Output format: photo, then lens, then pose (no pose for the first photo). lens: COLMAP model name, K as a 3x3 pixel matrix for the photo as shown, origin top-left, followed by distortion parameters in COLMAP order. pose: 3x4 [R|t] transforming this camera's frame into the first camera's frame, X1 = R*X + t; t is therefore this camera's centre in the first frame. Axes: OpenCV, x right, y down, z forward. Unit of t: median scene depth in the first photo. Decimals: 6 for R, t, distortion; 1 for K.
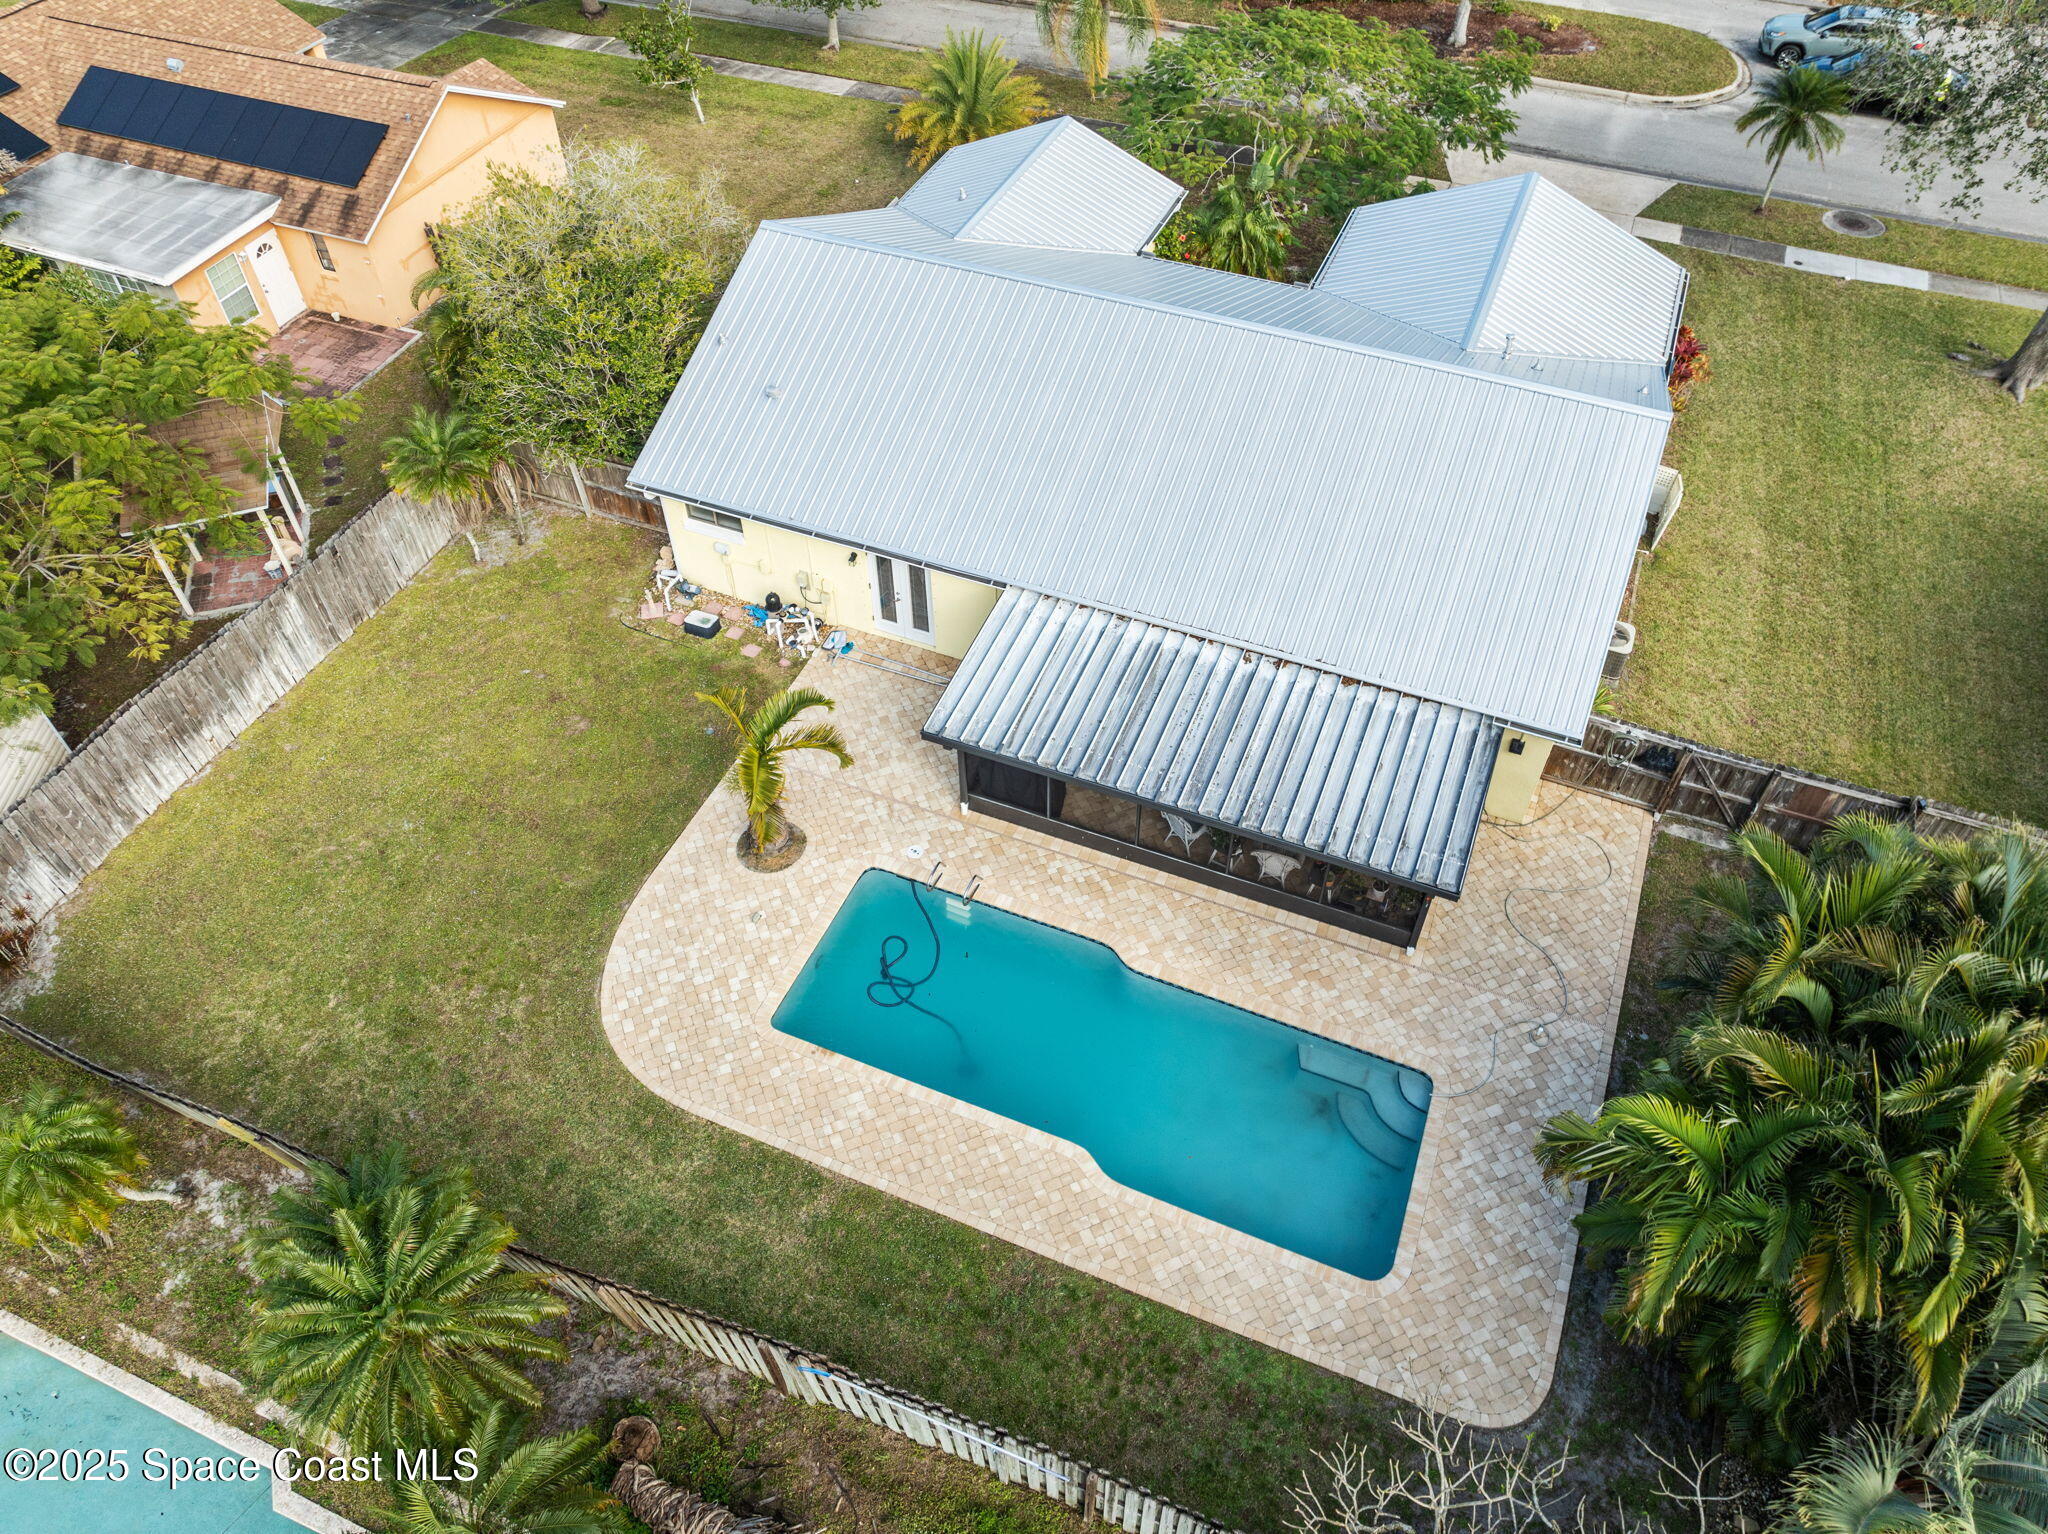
lens RADIAL K [[1451.8, 0, 1013.9], [0, 1451.8, 773.0], [0, 0, 1]] dist [-0.054204, 0.028122]
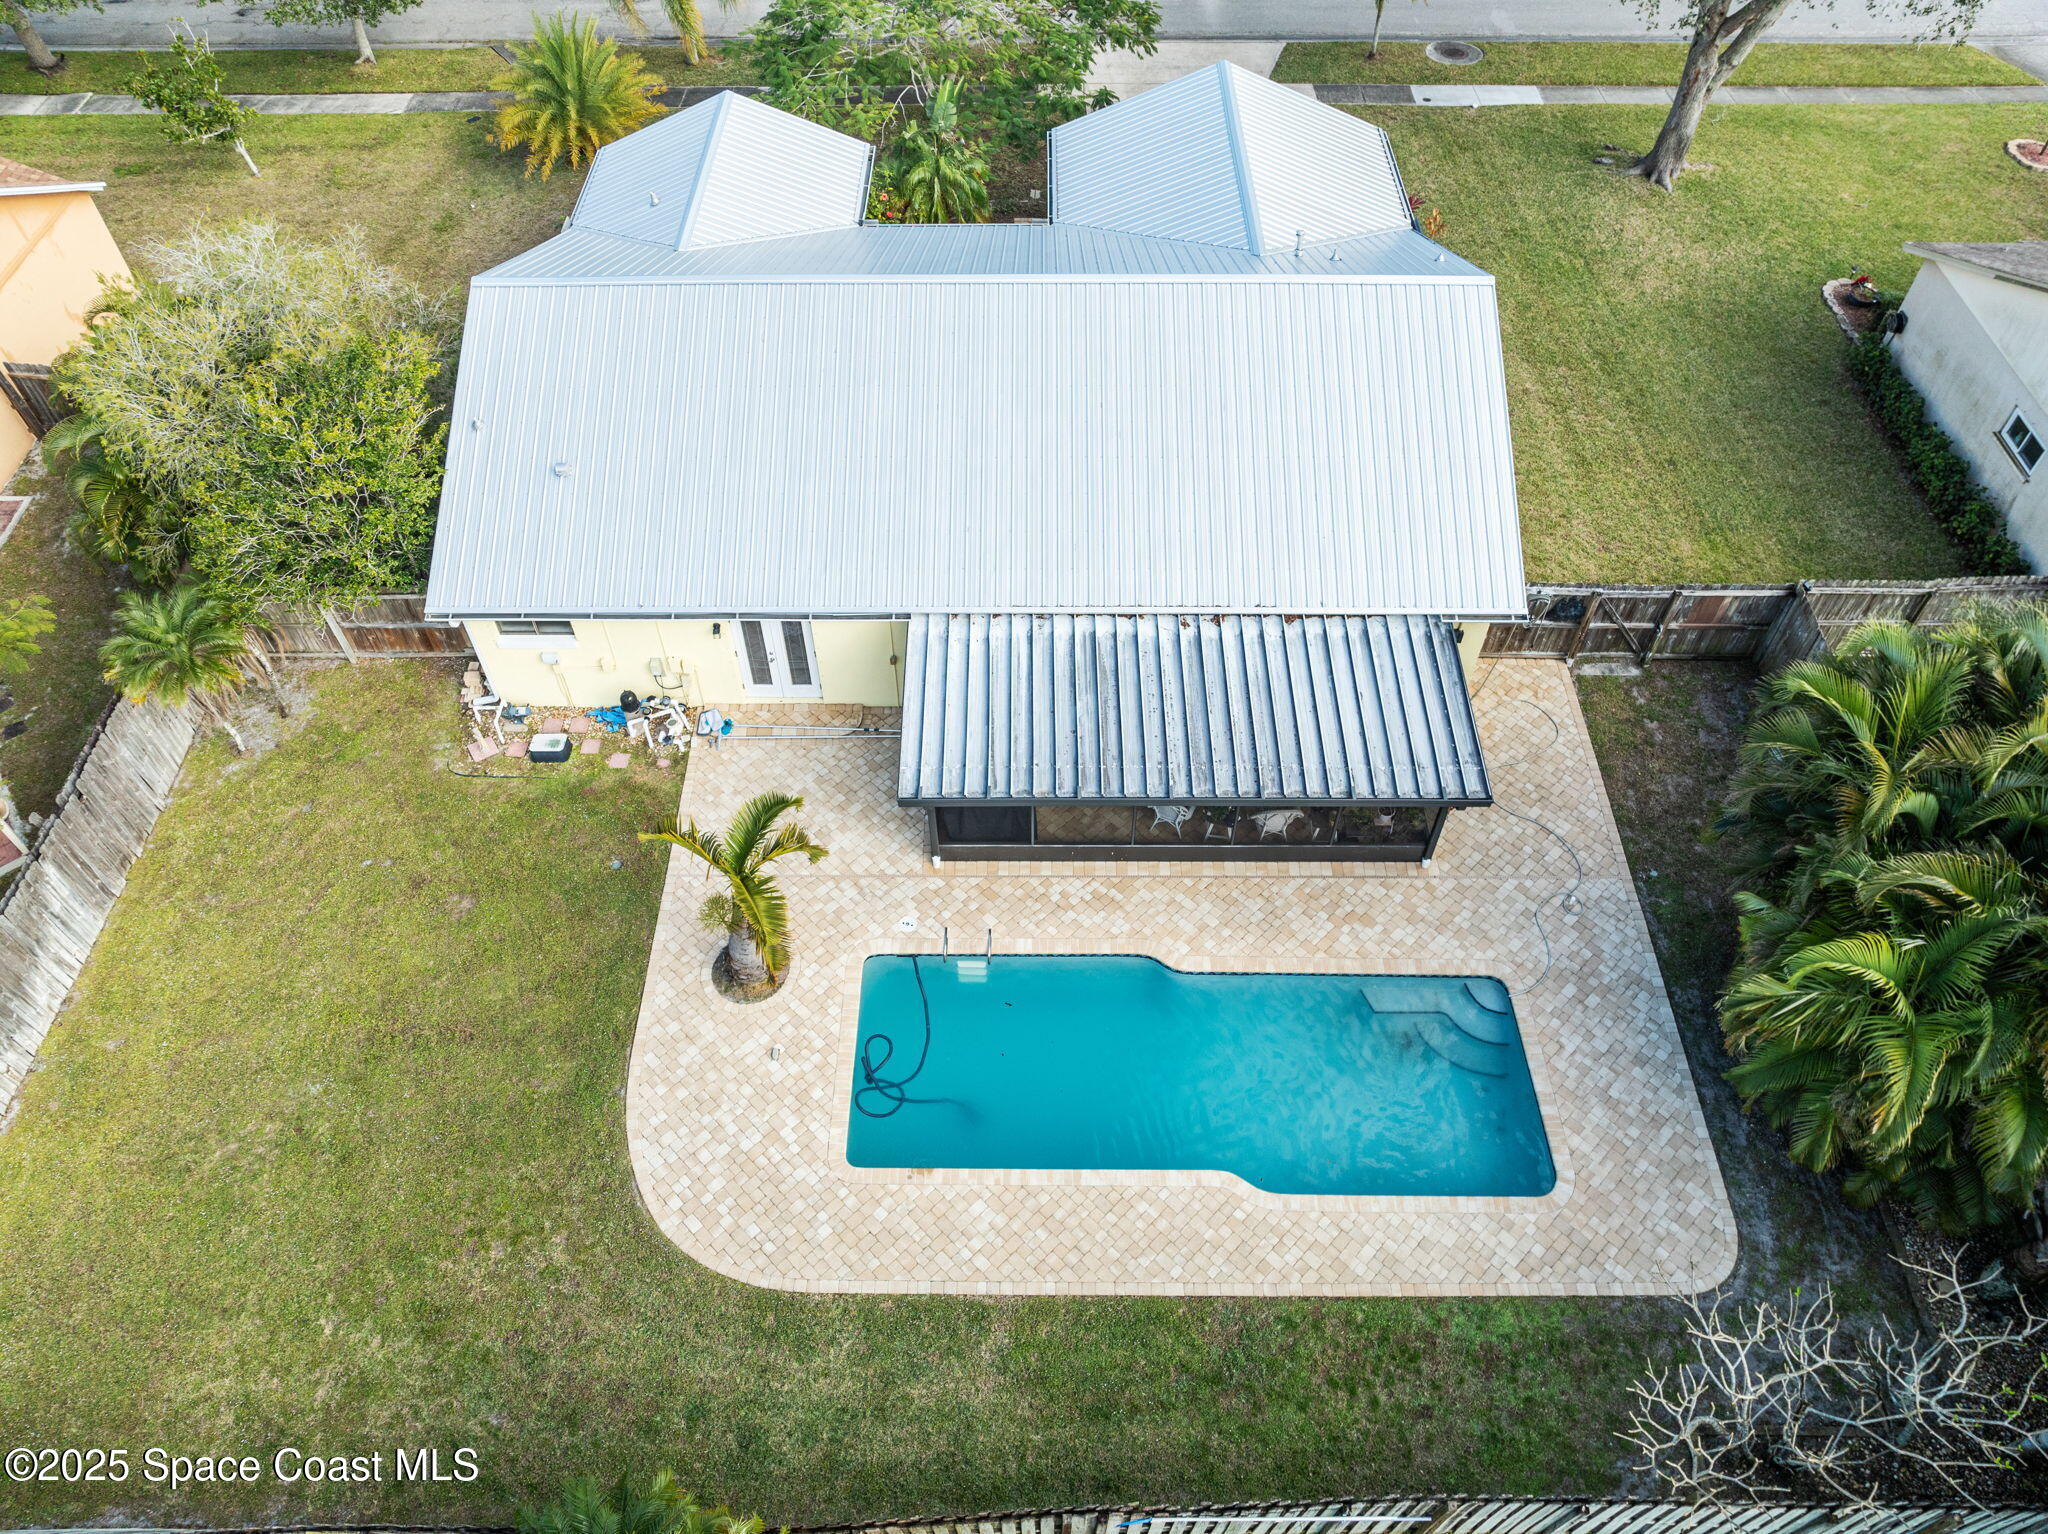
lens RADIAL K [[1451.8, 0, 1019.4], [0, 1451.8, 773.1], [0, 0, 1]] dist [-0.054204, 0.028122]
pose [[0.923928, -0.294704, 0.243938, -0.195247], [0.283277, 0.955568, 0.081505, -0.090138], [-0.257119, -0.006203, 0.966360, 0.098682]]
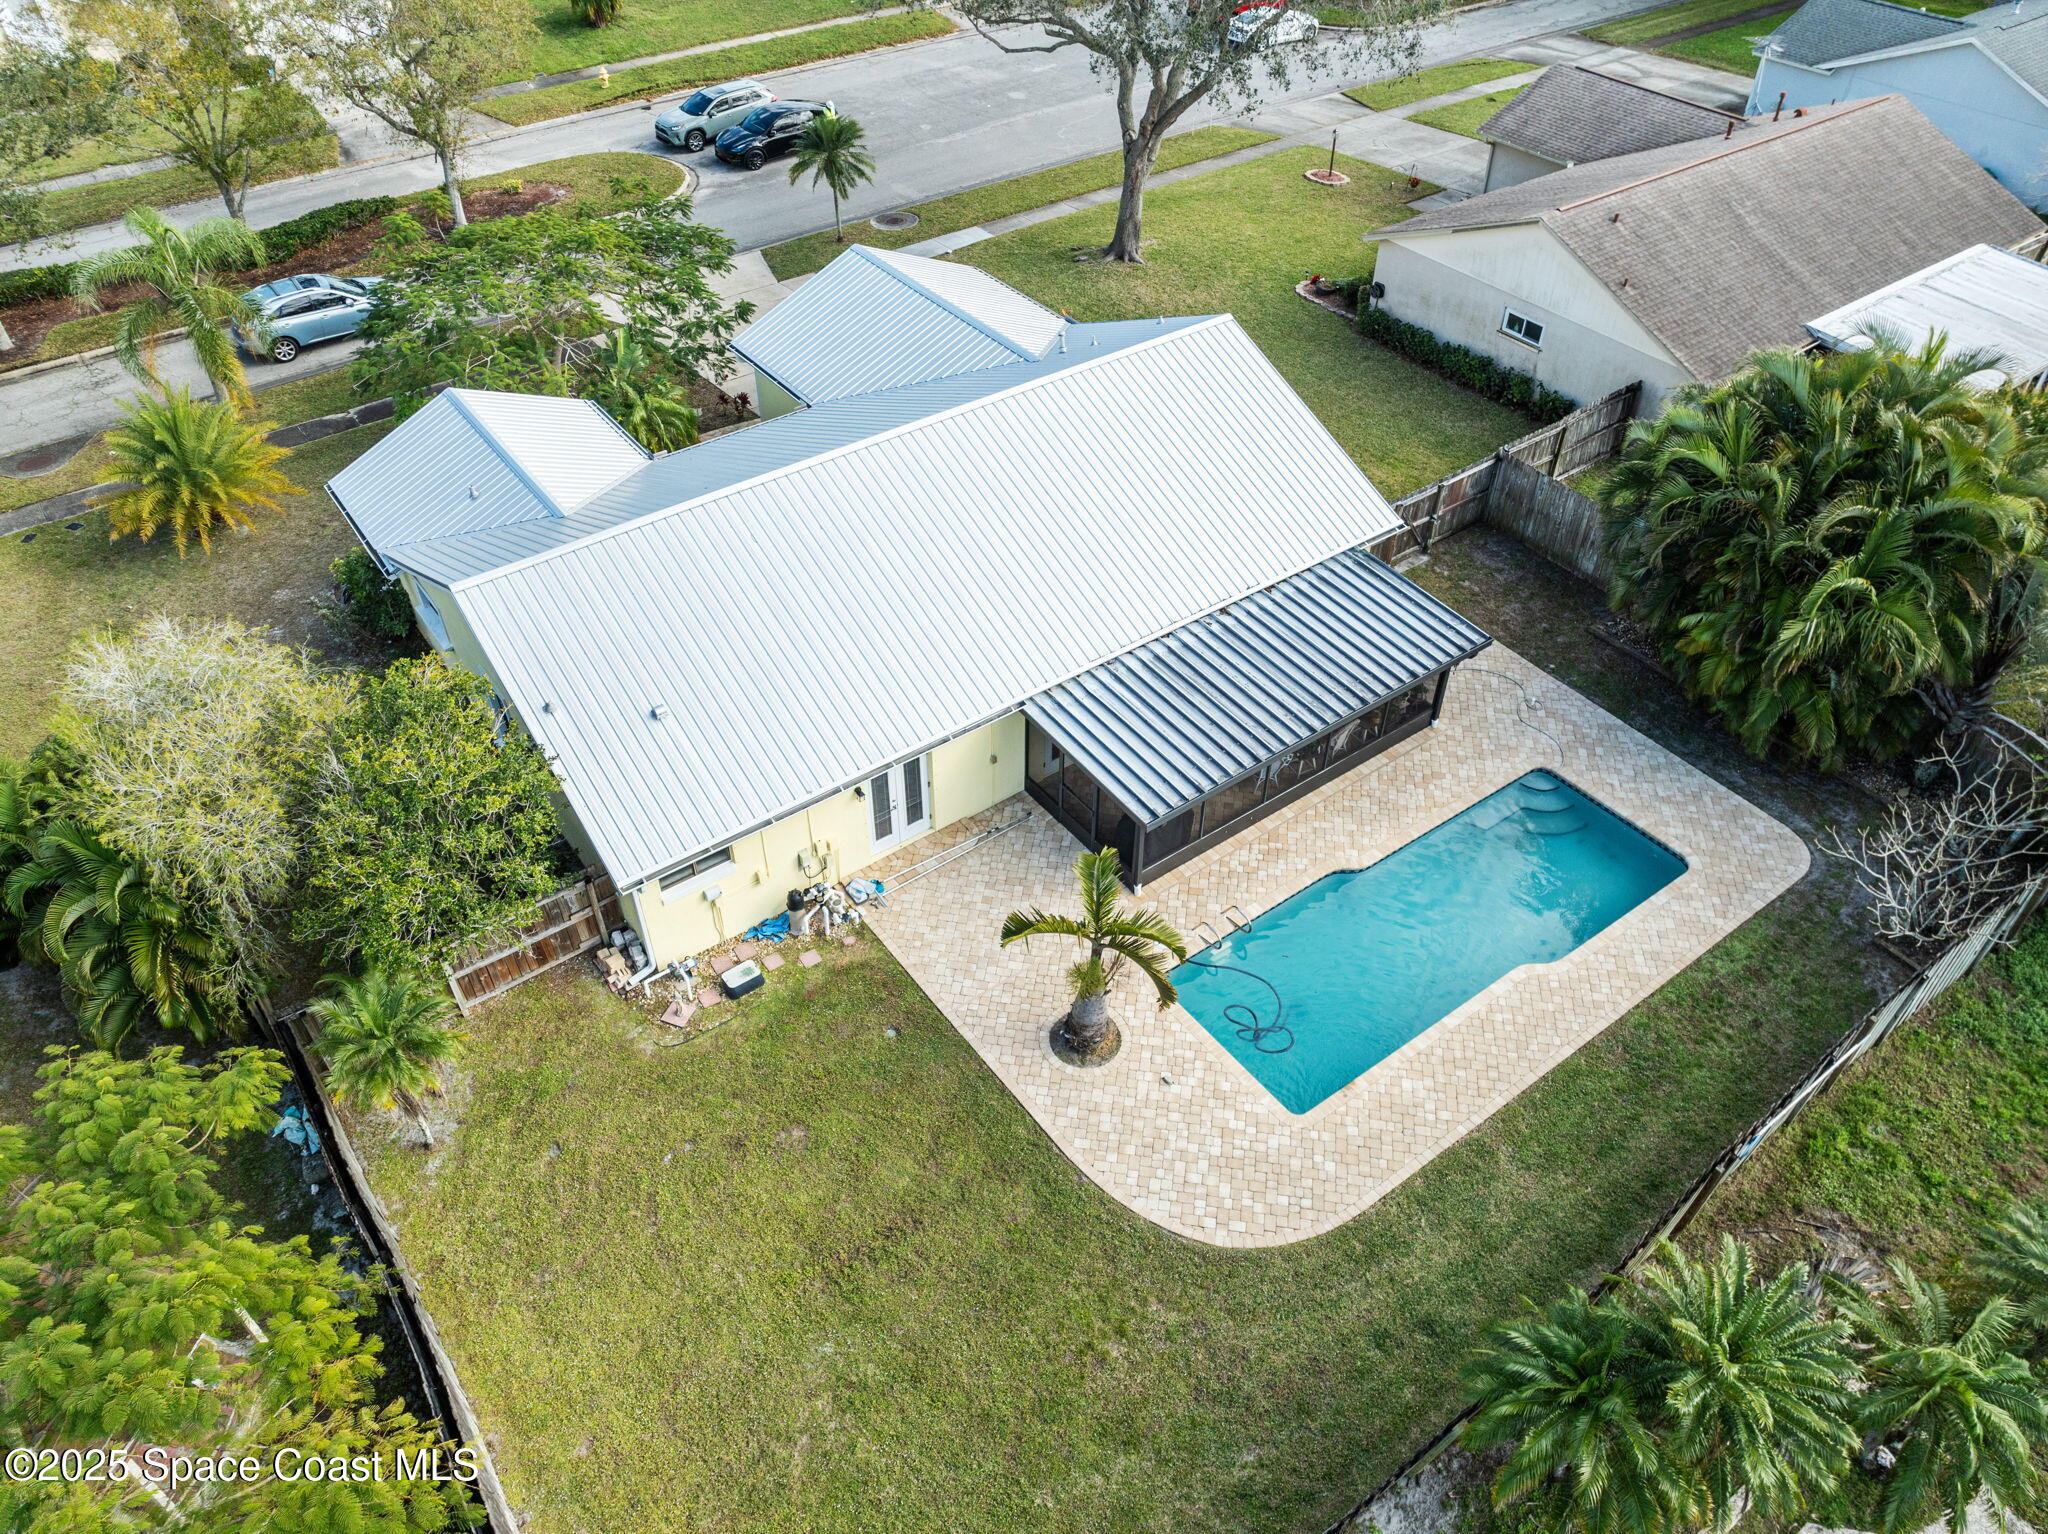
lens RADIAL K [[1451.8, 0, 1012.6], [0, 1451.8, 764.5], [0, 0, 1]] dist [-0.054204, 0.028122]
pose [[0.516301, -0.569426, 0.639678, -0.696803], [0.634920, 0.755764, 0.160302, -0.268416], [-0.574726, 0.323380, 0.751741, 0.248167]]
